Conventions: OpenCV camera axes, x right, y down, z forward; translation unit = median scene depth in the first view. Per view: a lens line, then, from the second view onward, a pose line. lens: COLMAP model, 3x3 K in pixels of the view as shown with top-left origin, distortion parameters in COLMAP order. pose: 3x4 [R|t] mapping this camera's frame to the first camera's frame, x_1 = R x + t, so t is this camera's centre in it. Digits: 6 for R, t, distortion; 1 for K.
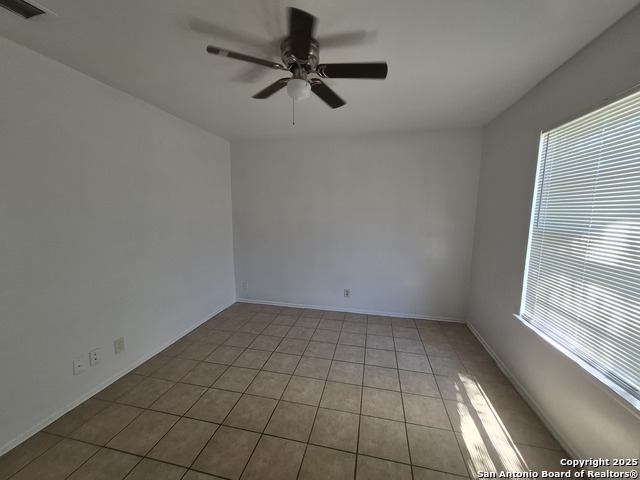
lens RADIAL K [[254.9, 0, 321.8], [0, 254.9, 245.1], [0, 0, 1]] dist [0.002495, -0.000023]
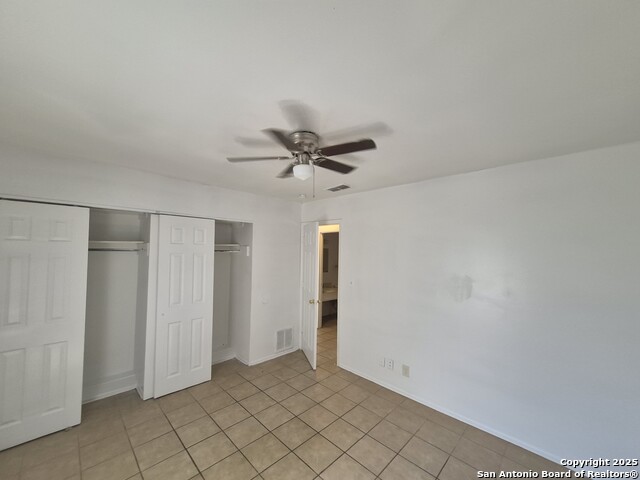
lens RADIAL K [[254.9, 0, 317.1], [0, 254.9, 240.1], [0, 0, 1]] dist [0.002495, -0.000023]
pose [[-0.542362, -0.045999, -0.838885, 0.517896], [-0.138566, 0.989723, 0.035316, -0.226108], [0.828639, 0.135395, -0.543162, 1.063735]]
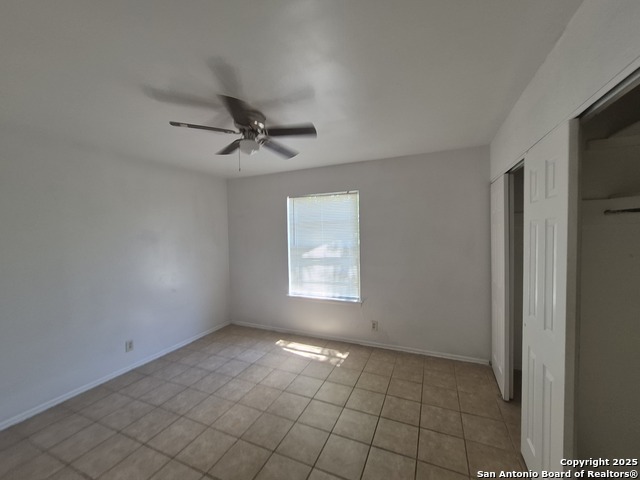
lens RADIAL K [[254.9, 0, 322.8], [0, 254.9, 241.4], [0, 0, 1]] dist [0.002495, -0.000023]
pose [[0.194186, -0.051799, 0.979596, -0.772381], [0.155503, 0.987604, 0.021397, -0.078587], [-0.968561, 0.148175, 0.199834, 0.295596]]
